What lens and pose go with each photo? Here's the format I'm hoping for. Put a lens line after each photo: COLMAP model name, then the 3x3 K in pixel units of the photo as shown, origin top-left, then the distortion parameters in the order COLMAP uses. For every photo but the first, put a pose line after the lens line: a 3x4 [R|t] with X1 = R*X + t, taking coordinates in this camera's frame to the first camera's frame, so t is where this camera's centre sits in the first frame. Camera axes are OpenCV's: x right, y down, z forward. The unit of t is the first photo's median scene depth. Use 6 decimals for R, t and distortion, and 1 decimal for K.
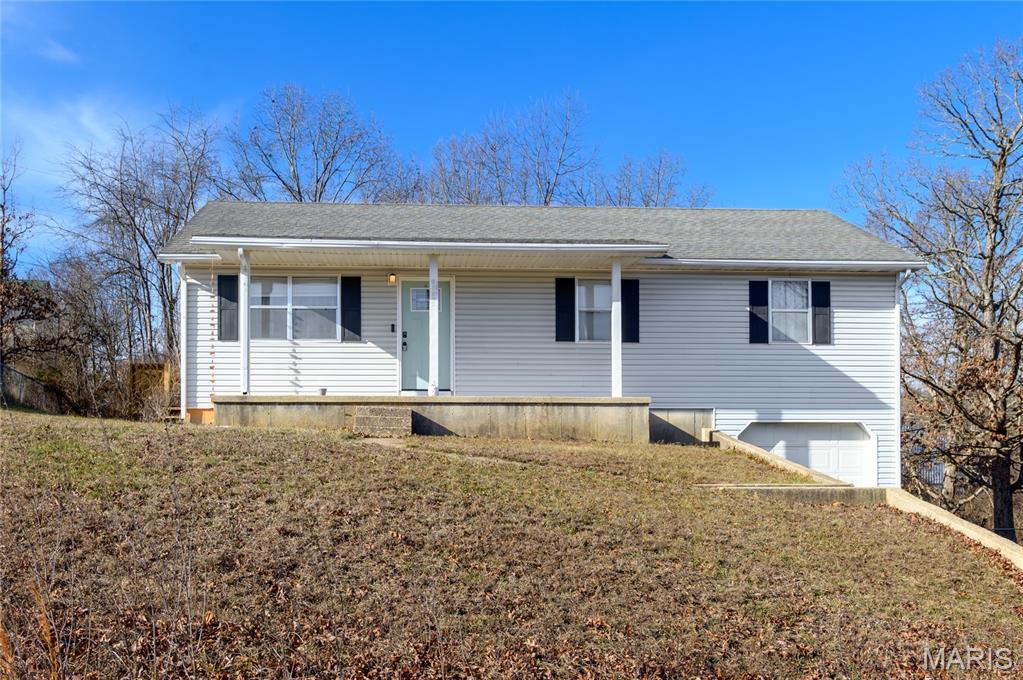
lens RADIAL K [[978.9, 0, 525.9], [0, 978.9, 415.0], [0, 0, 1]] dist [-0.004050, 0.000000]
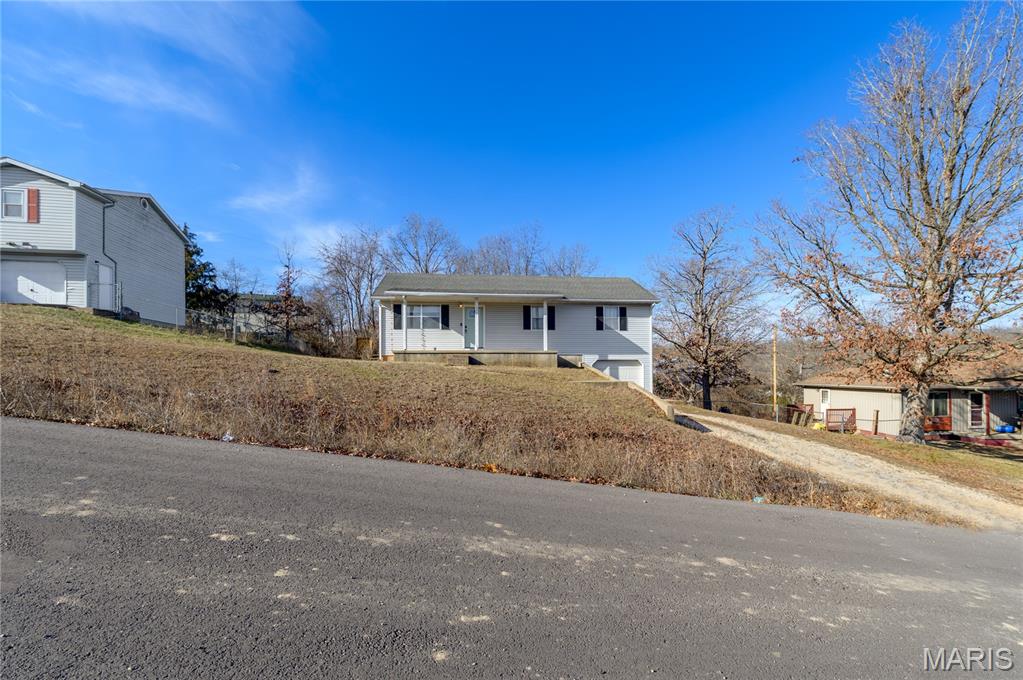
lens RADIAL K [[441.0, 0, 554.5], [0, 441.0, 359.4], [0, 0, 1]] dist [-0.008694, -0.000624]
pose [[0.997134, -0.004021, 0.075549, 0.024506], [0.003470, 0.999966, 0.007428, -0.002588], [-0.075576, -0.007145, 0.997114, -0.204130]]
